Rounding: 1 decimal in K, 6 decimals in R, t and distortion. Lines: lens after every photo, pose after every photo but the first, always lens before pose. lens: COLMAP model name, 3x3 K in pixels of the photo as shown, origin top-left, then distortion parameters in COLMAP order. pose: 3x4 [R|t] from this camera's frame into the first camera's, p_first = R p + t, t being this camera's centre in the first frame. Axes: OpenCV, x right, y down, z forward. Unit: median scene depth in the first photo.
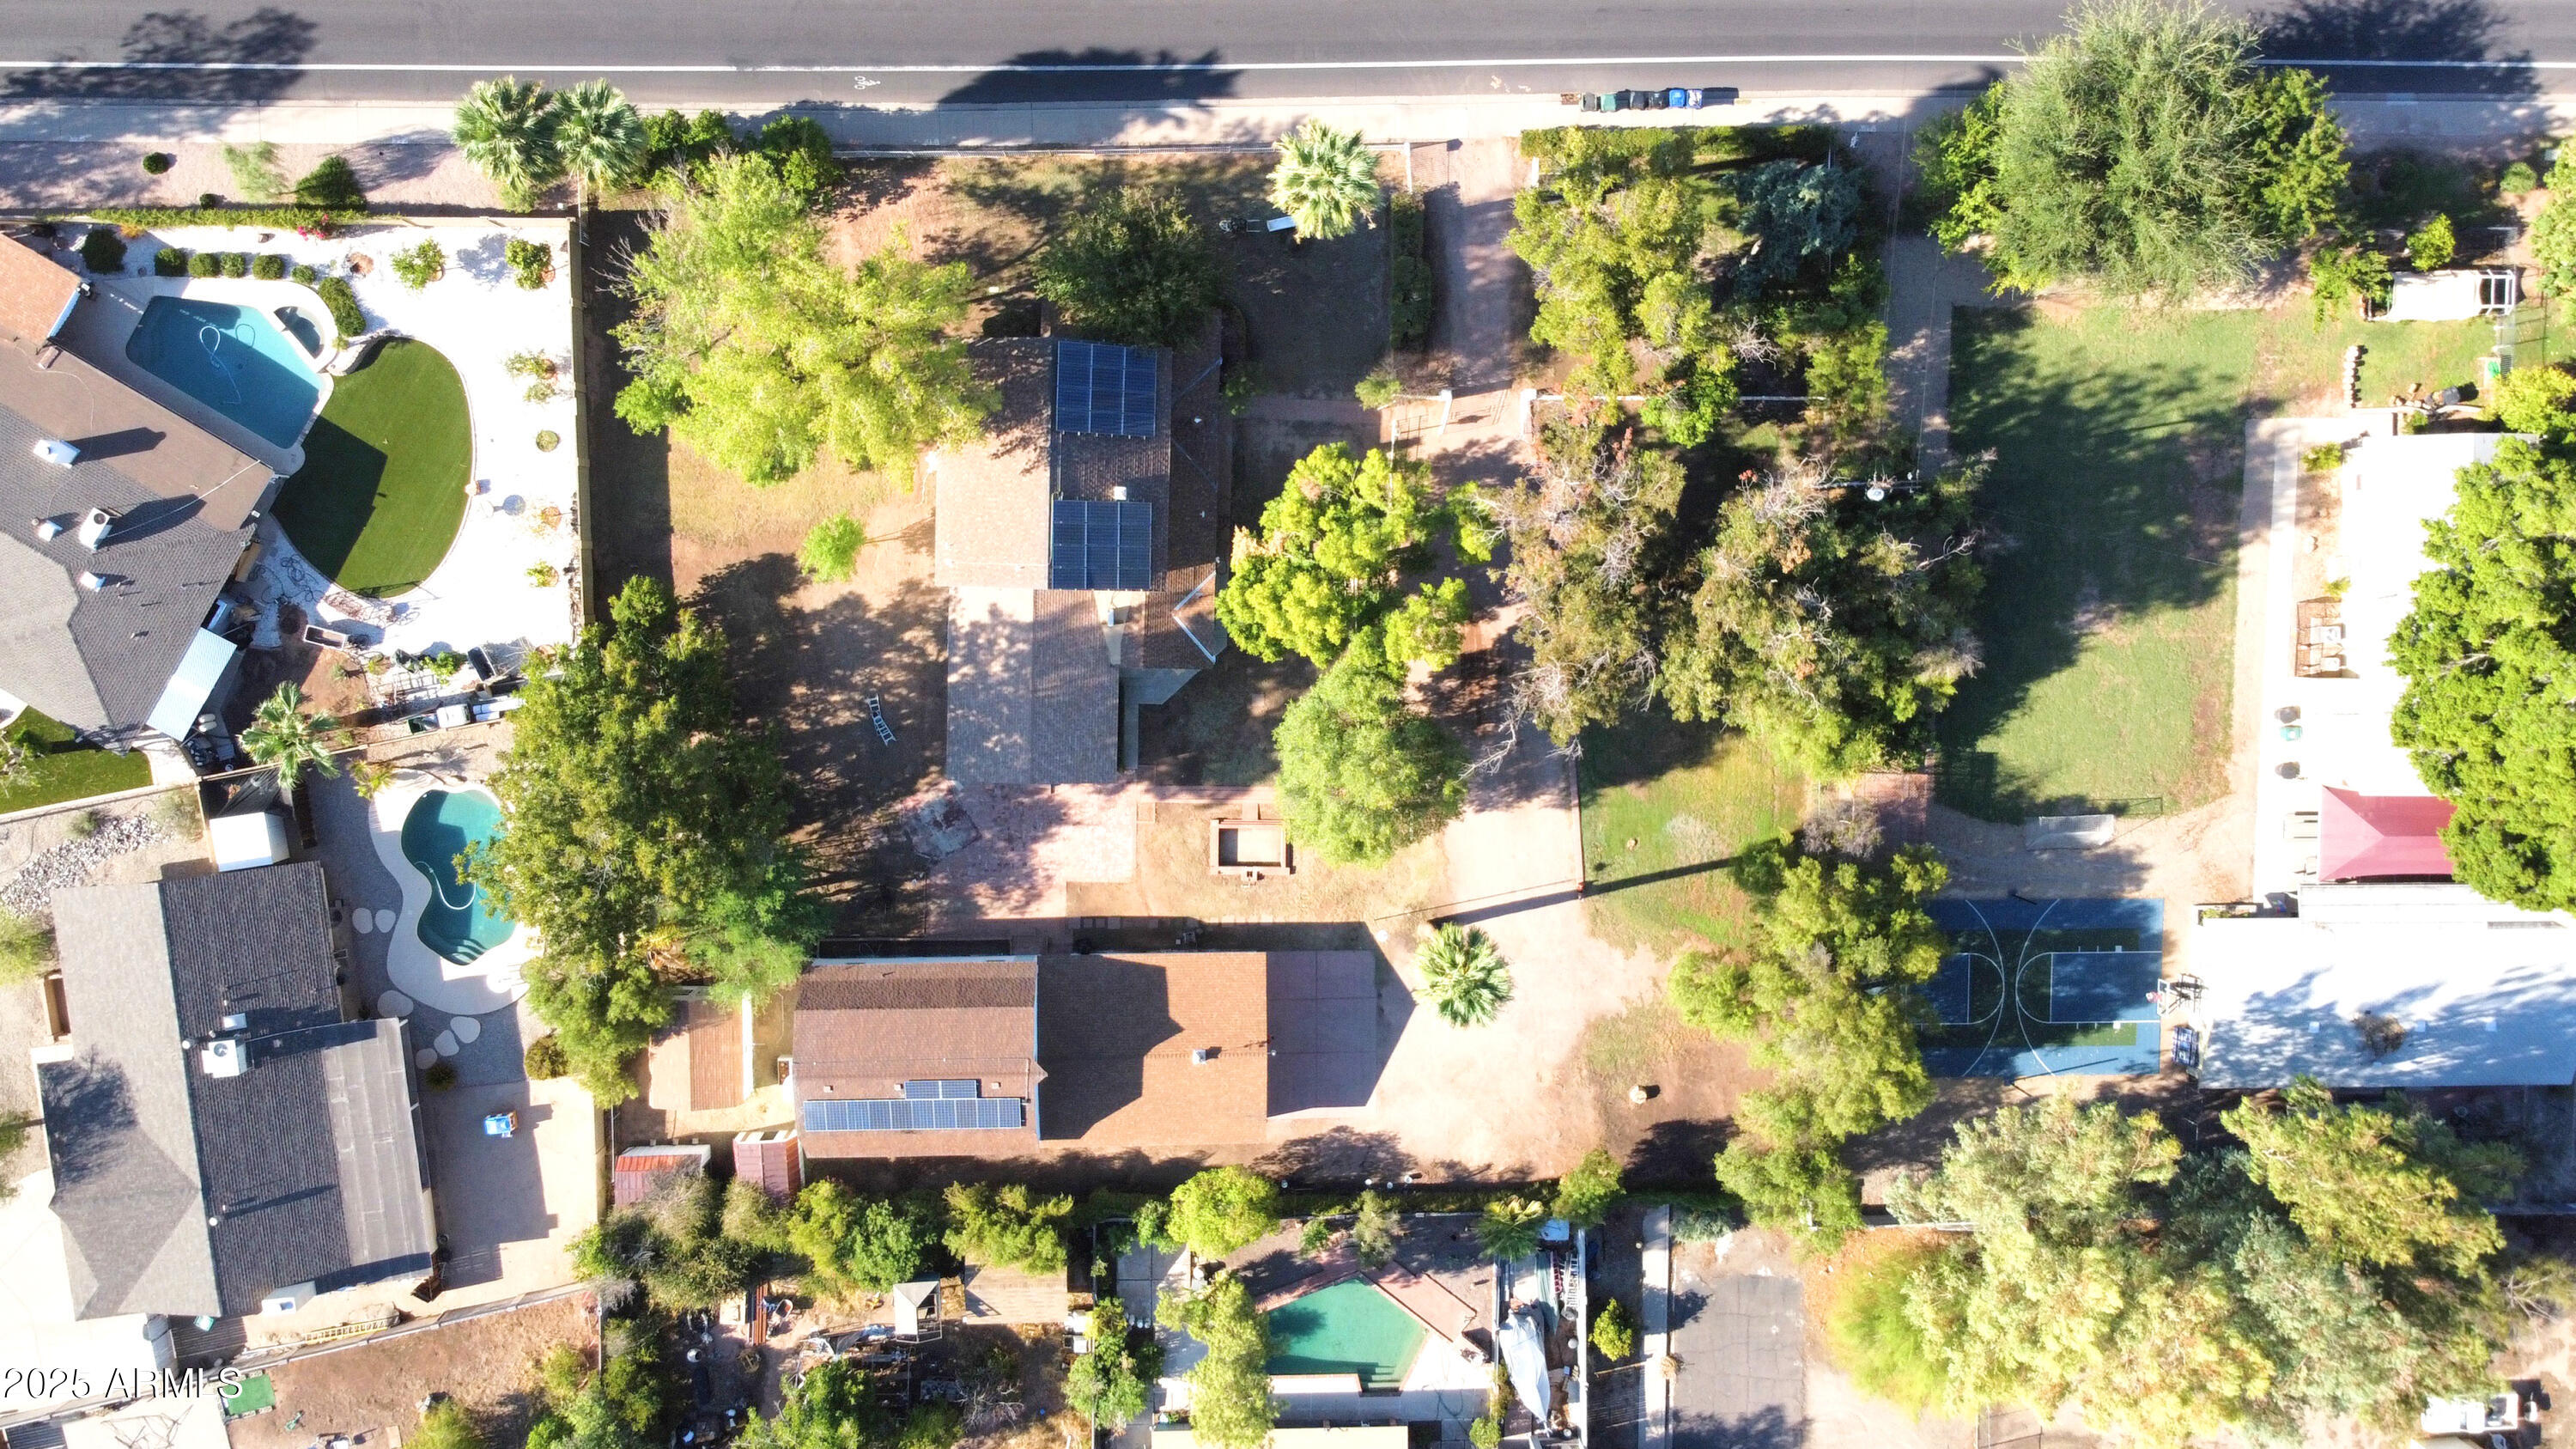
lens RADIAL K [[1873.8, 0, 1288.0], [0, 1873.8, 724.5], [0, 0, 1]] dist [-0.004101, -0.005881]
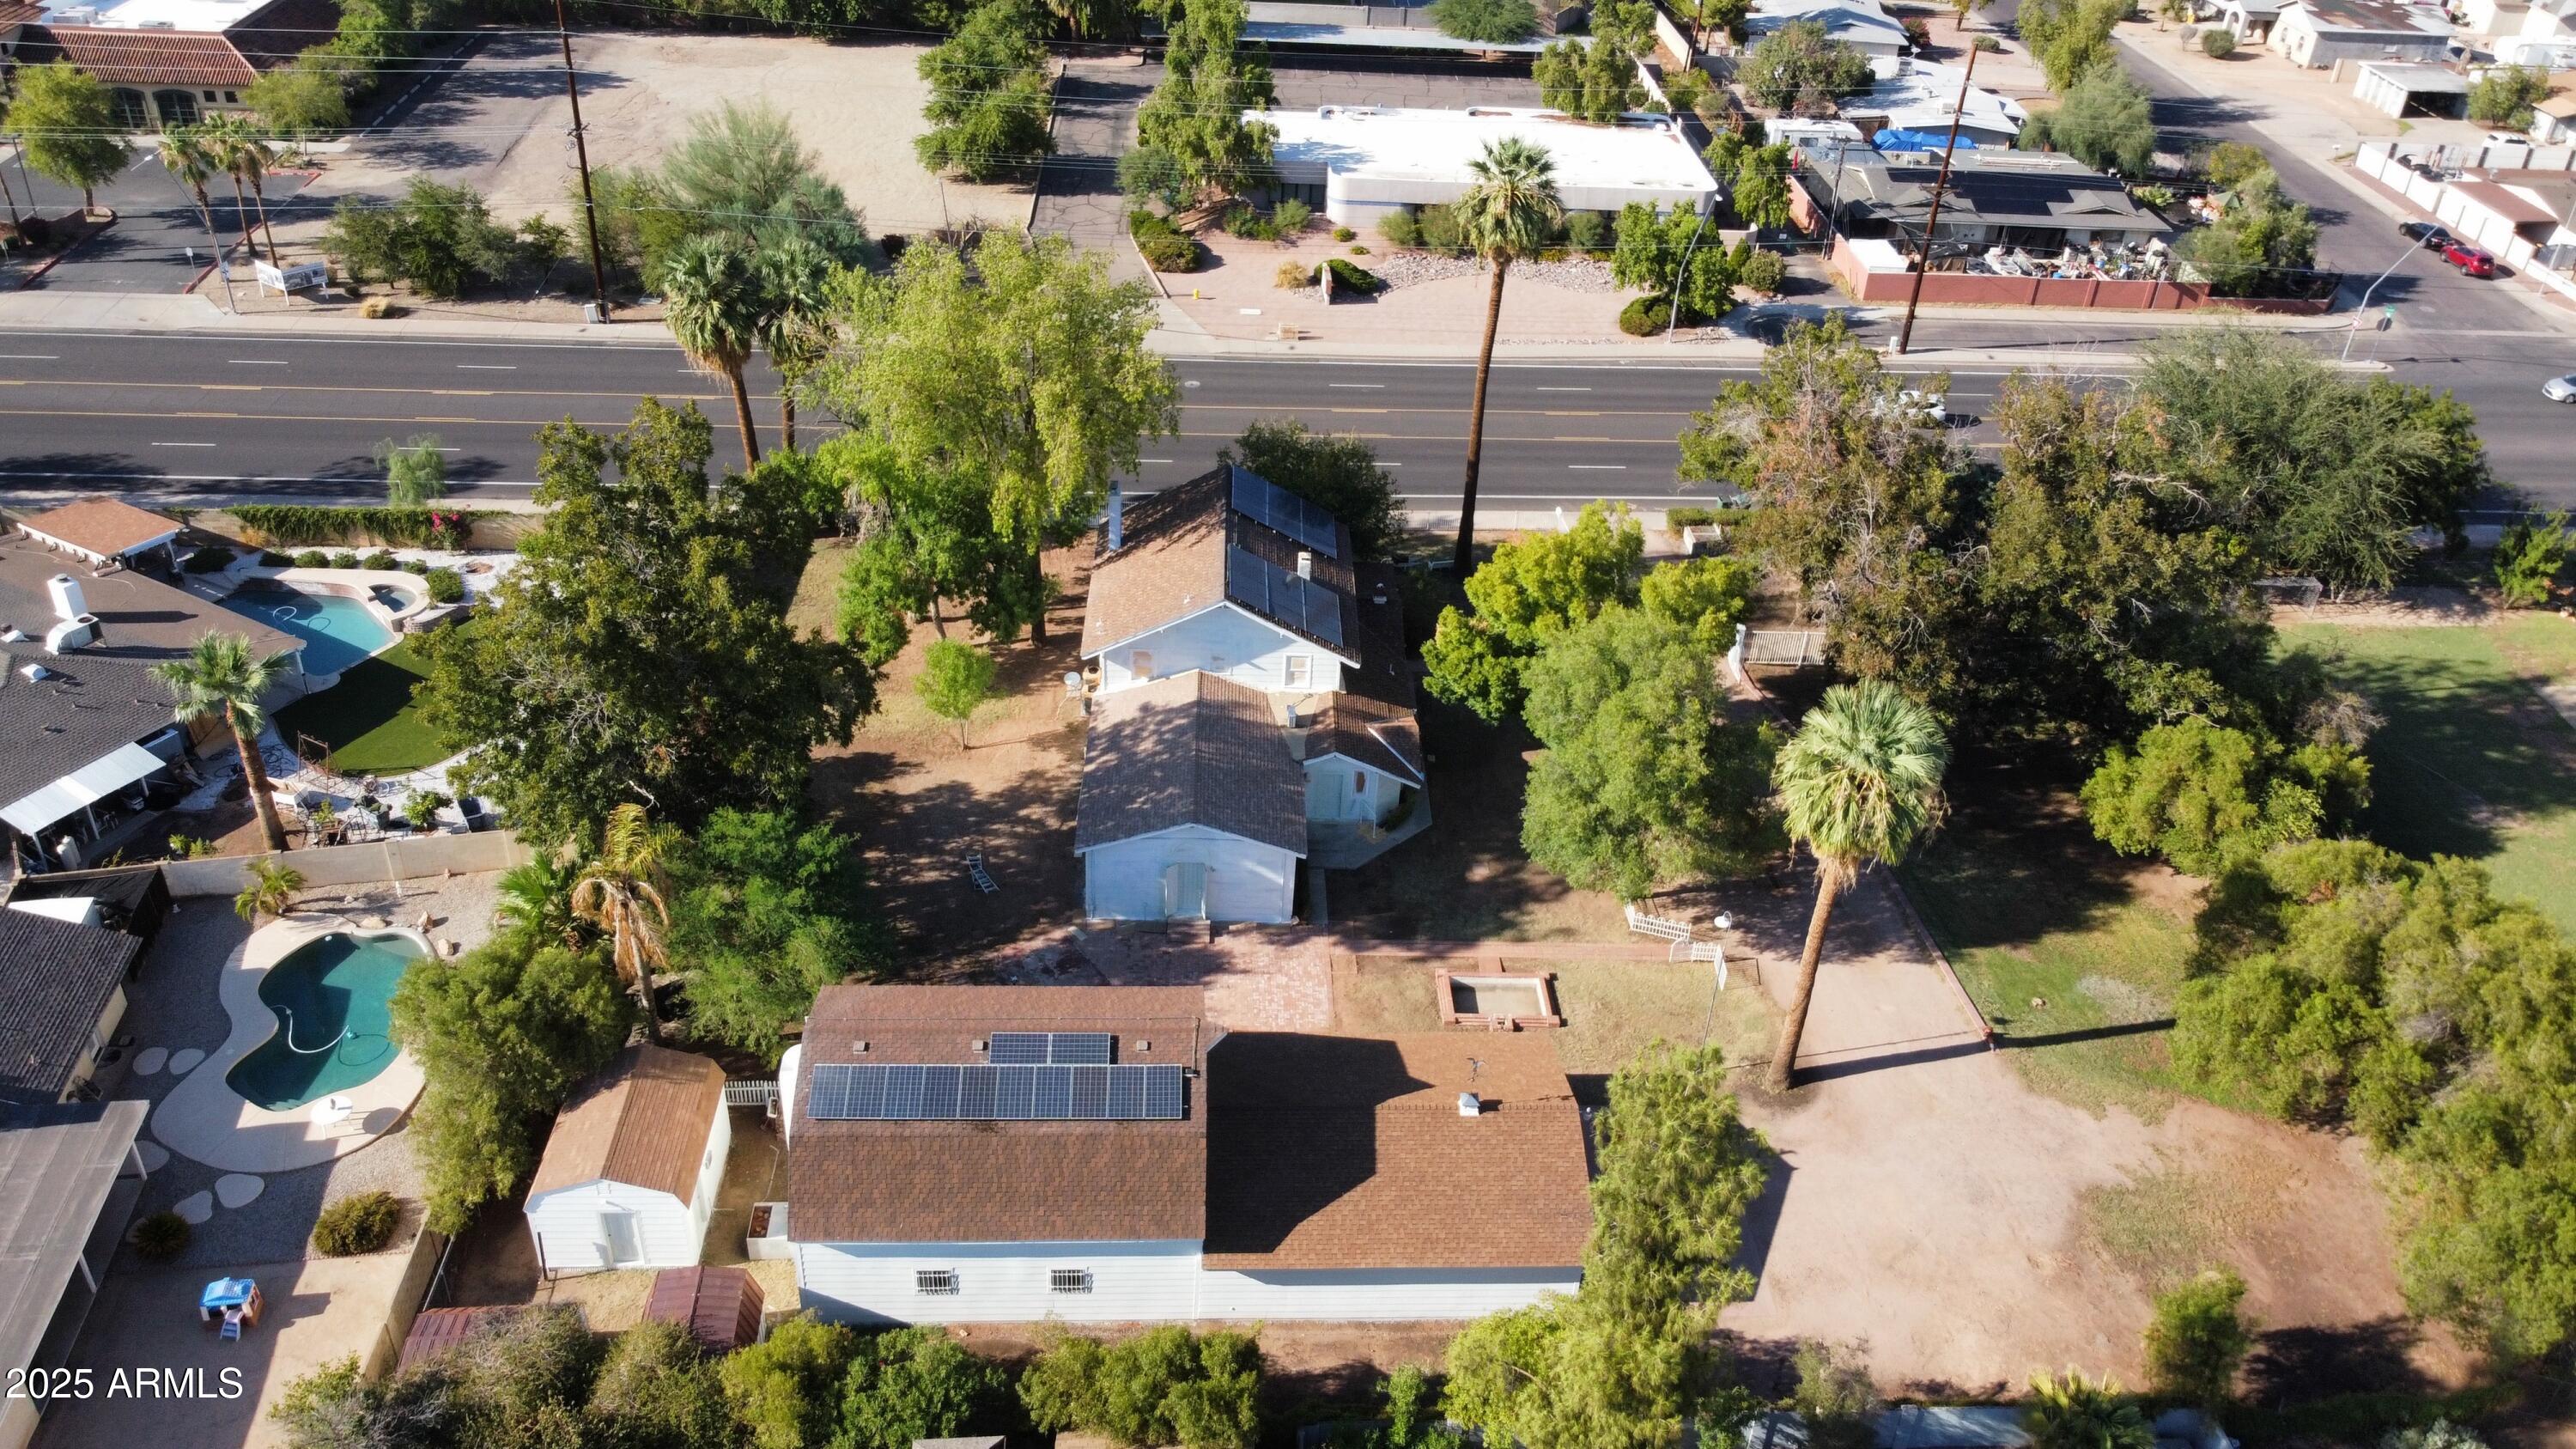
lens RADIAL K [[1873.8, 0, 1288.0], [0, 1873.8, 724.5], [0, 0, 1]] dist [-0.004101, -0.005881]
pose [[0.999000, -0.029881, 0.033245, -0.117632], [0.044044, 0.531081, -0.846175, 0.601195], [0.007629, 0.846794, 0.531866, 0.553483]]
